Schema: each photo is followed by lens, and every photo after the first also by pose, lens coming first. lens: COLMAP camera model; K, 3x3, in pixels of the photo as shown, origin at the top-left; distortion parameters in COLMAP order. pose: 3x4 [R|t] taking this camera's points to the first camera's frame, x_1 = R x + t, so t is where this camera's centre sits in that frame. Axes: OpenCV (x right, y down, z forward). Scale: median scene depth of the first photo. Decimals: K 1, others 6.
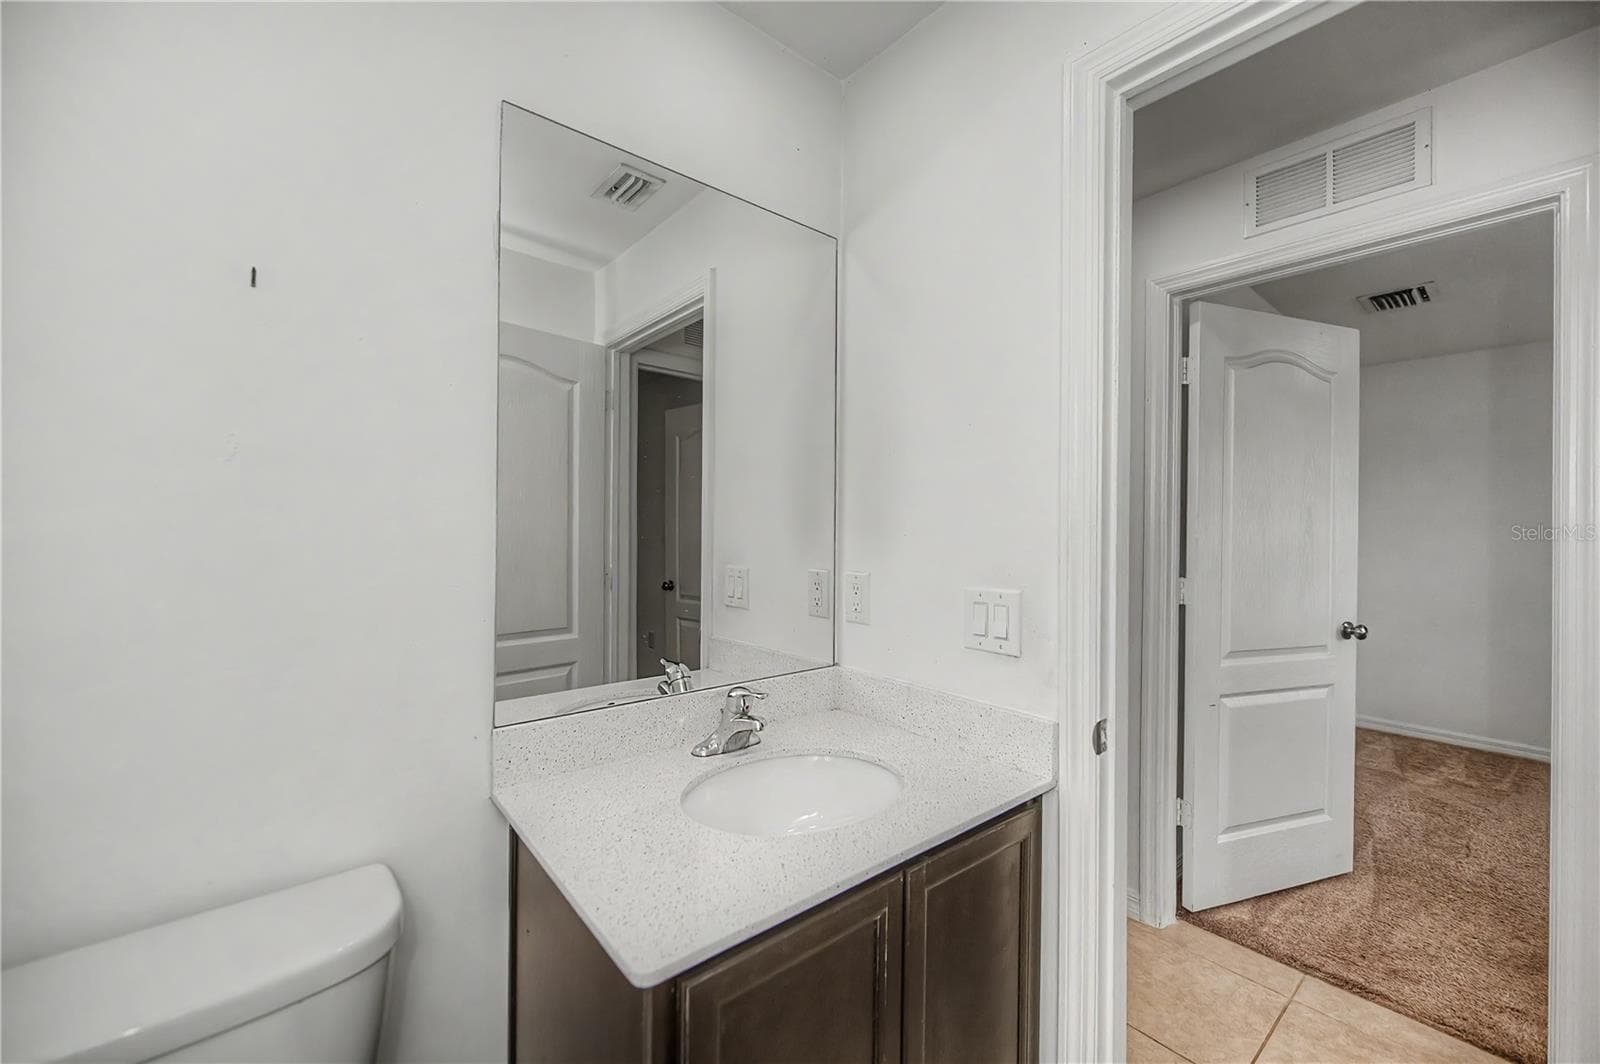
lens RADIAL K [[637.5, 0, 794.0], [0, 637.5, 529.2], [0, 0, 1]] dist [-0.001014, 0.000082]
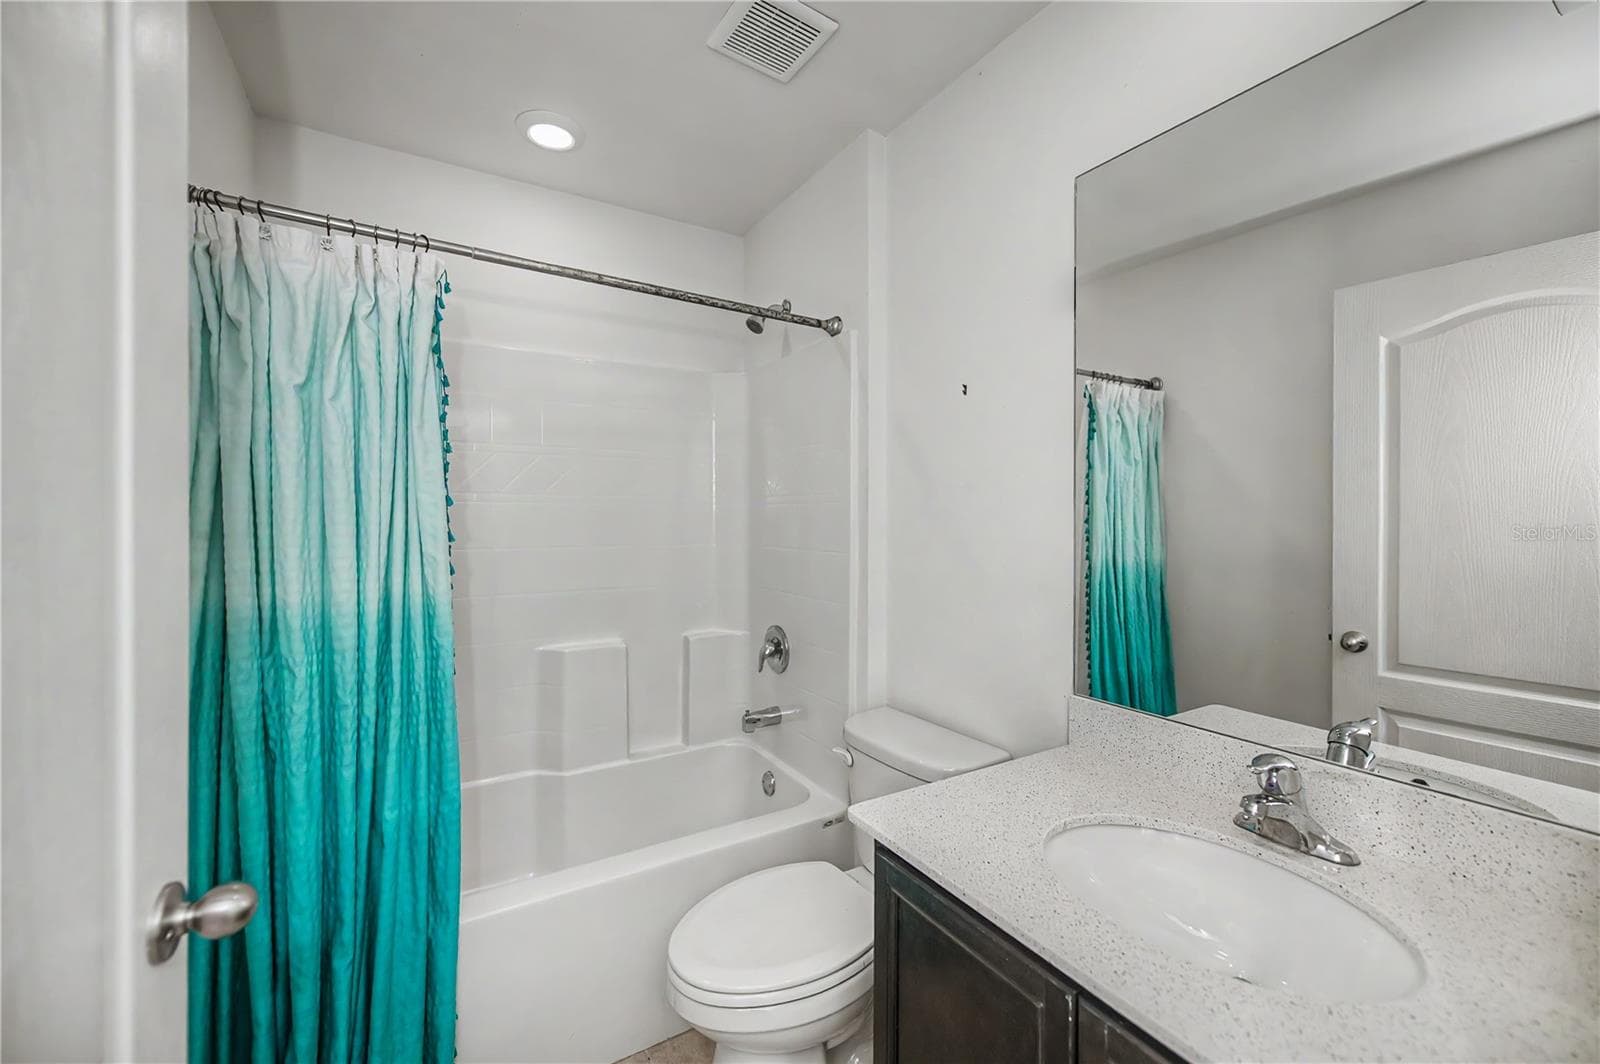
lens RADIAL K [[637.5, 0, 796.3], [0, 637.5, 525.0], [0, 0, 1]] dist [-0.001014, 0.000082]
pose [[-0.168568, -0.008234, -0.985656, 1.005477], [-0.014488, 0.999878, -0.005875, 0.007713], [0.985584, 0.013290, -0.168667, 0.845800]]
